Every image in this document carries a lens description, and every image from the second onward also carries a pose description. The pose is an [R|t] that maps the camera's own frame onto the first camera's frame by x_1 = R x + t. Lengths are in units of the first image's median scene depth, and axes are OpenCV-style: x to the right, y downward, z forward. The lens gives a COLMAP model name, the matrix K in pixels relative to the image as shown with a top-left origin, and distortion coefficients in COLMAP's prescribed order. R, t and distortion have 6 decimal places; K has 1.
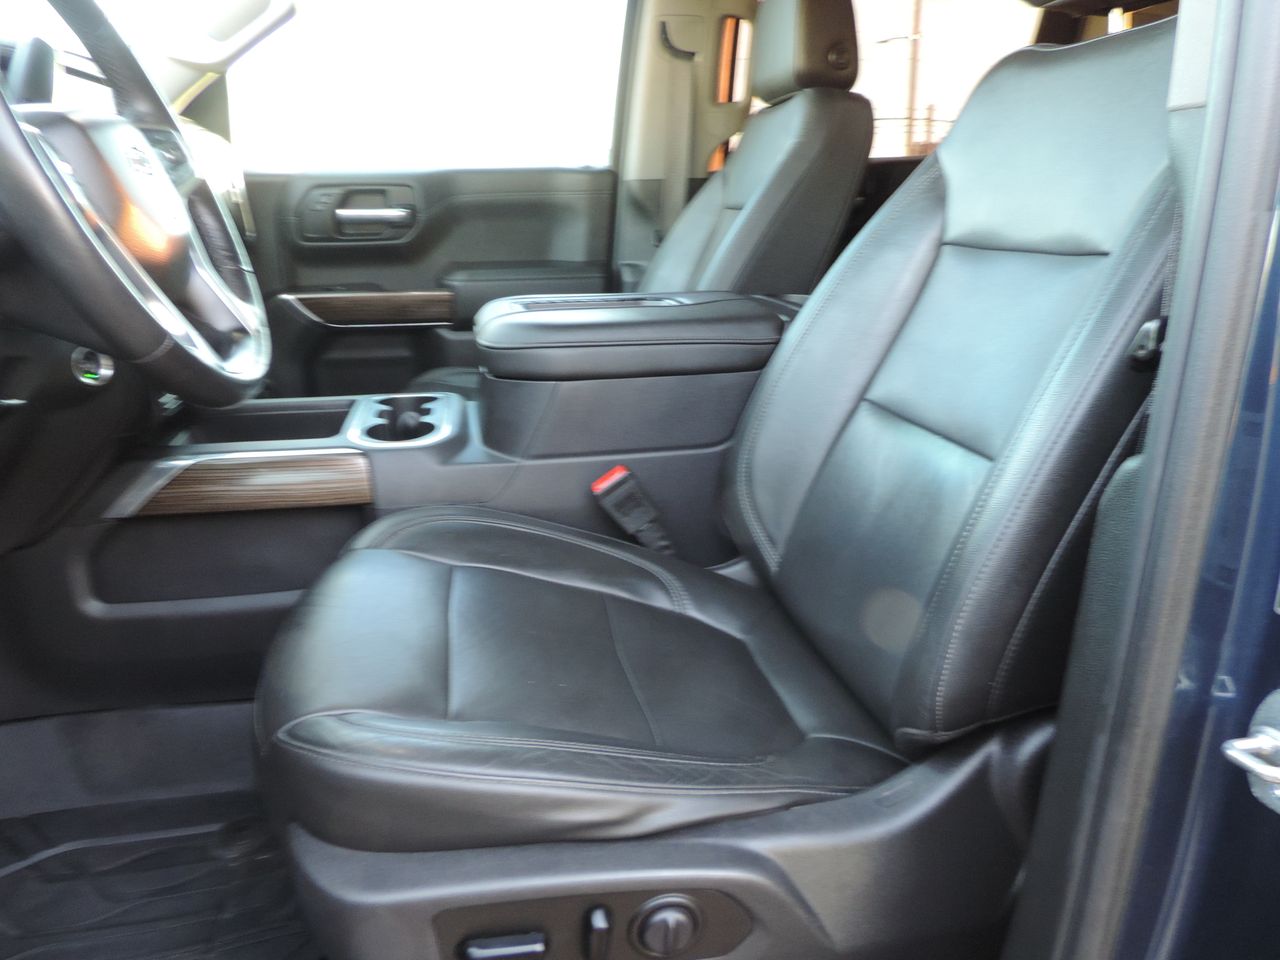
lens RADIAL K [[905.3, 0, 650.1], [0, 905.3, 495.4], [0, 0, 1]] dist [-0.035554, 0.009117]
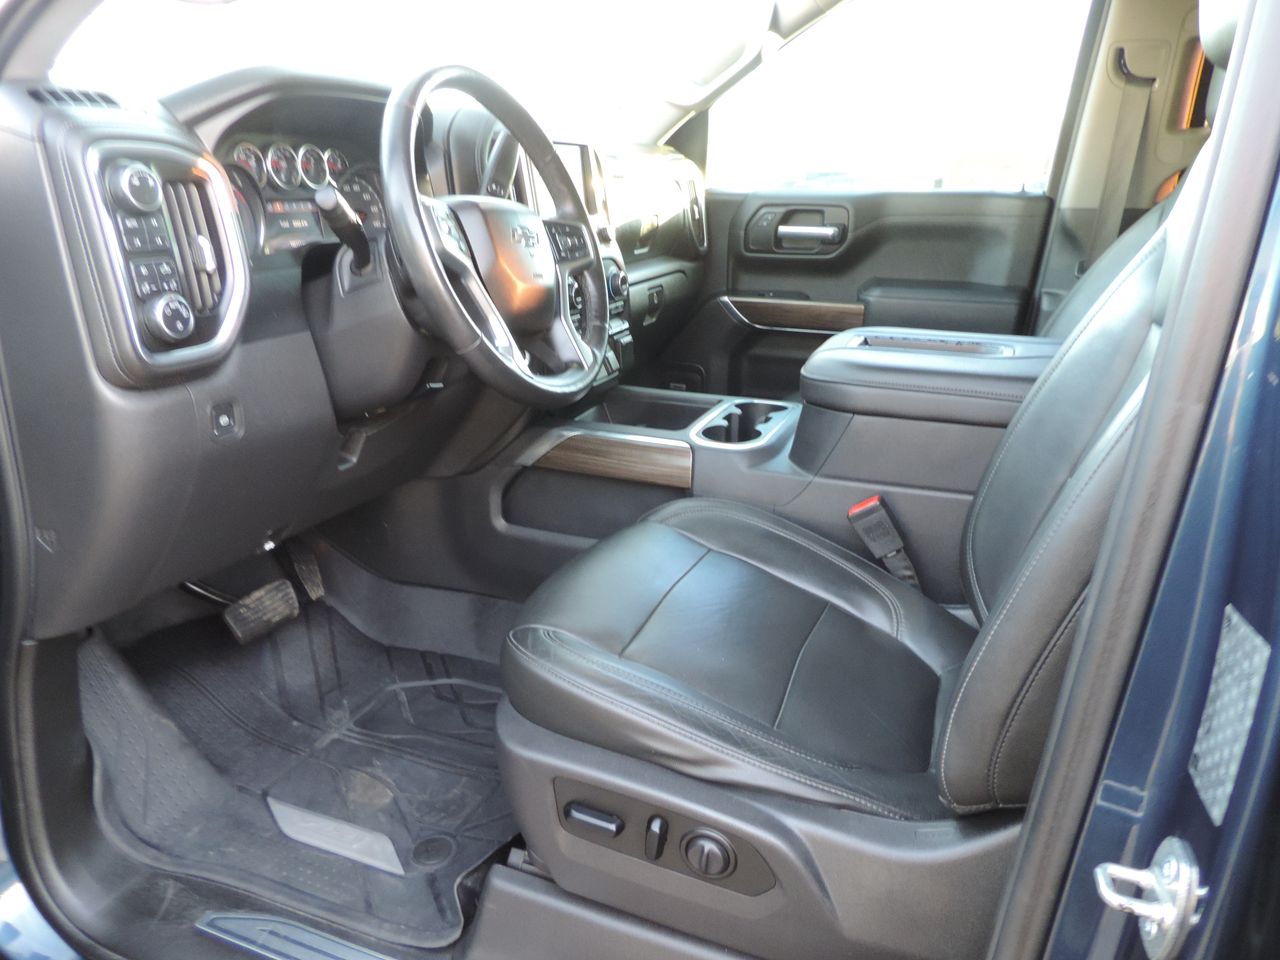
lens RADIAL K [[905.3, 0, 650.1], [0, 905.3, 495.4], [0, 0, 1]] dist [-0.035554, 0.009117]
pose [[0.838217, 0.190112, -0.511126, 0.256833], [-0.177396, 0.981347, 0.074089, -0.057263], [0.515677, 0.028569, 0.856307, -0.092391]]
